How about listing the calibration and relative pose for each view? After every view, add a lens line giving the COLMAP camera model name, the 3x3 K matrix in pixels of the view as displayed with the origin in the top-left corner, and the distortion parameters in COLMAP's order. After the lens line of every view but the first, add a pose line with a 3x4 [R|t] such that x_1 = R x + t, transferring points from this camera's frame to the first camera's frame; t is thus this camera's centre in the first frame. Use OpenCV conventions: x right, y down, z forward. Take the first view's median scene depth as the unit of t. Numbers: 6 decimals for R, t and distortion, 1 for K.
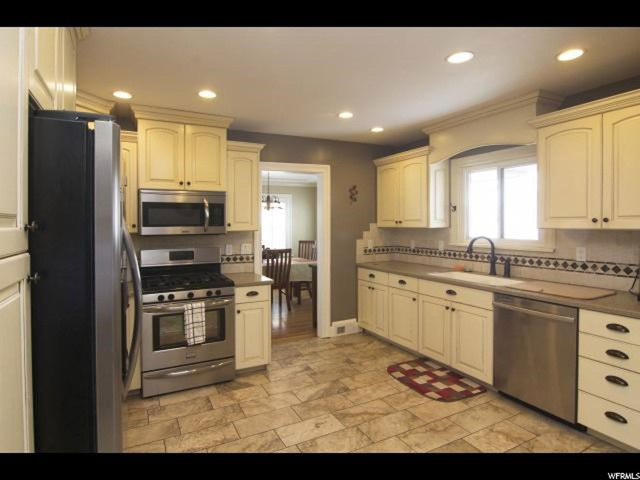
lens RADIAL K [[362.2, 0, 319.7], [0, 362.2, 240.3], [0, 0, 1]] dist [-0.001818, -0.001856]
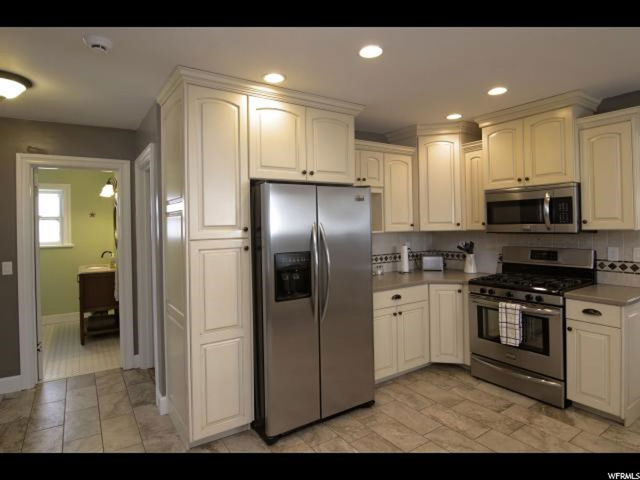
lens RADIAL K [[362.2, 0, 303.5], [0, 362.2, 239.4], [0, 0, 1]] dist [-0.001818, -0.001856]
pose [[0.090172, 0.043114, -0.994993, 0.560719], [-0.026092, 0.998822, 0.040915, -0.023154], [0.995584, 0.022272, 0.091190, 0.349236]]
